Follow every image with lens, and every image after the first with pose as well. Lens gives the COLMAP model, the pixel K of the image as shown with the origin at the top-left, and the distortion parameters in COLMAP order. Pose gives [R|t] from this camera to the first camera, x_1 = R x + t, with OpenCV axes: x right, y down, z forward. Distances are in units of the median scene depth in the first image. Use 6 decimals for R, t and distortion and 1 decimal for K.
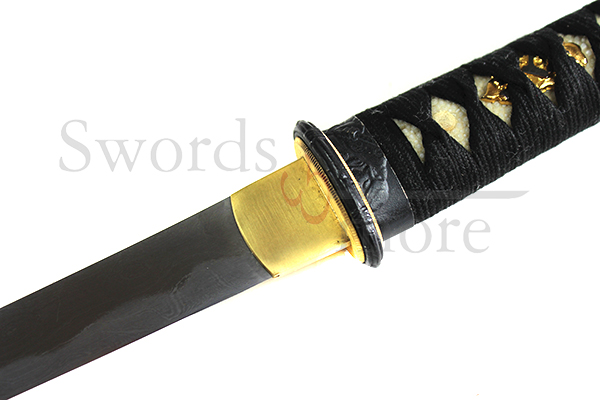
lens RADIAL K [[693.6, 0, 299.9], [0, 693.6, 200.3], [0, 0, 1]] dist [-0.015242, 0.000000]
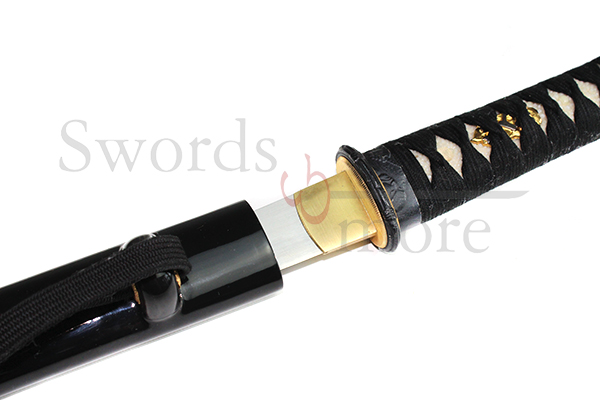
lens RADIAL K [[693.6, 0, 300.2], [0, 693.6, 202.3], [0, 0, 1]] dist [-0.015242, 0.000000]
pose [[0.990859, 0.077234, 0.110604, -0.239516], [-0.073738, 0.996650, -0.035367, 0.058172], [-0.112966, 0.026888, 0.993235, -0.389112]]
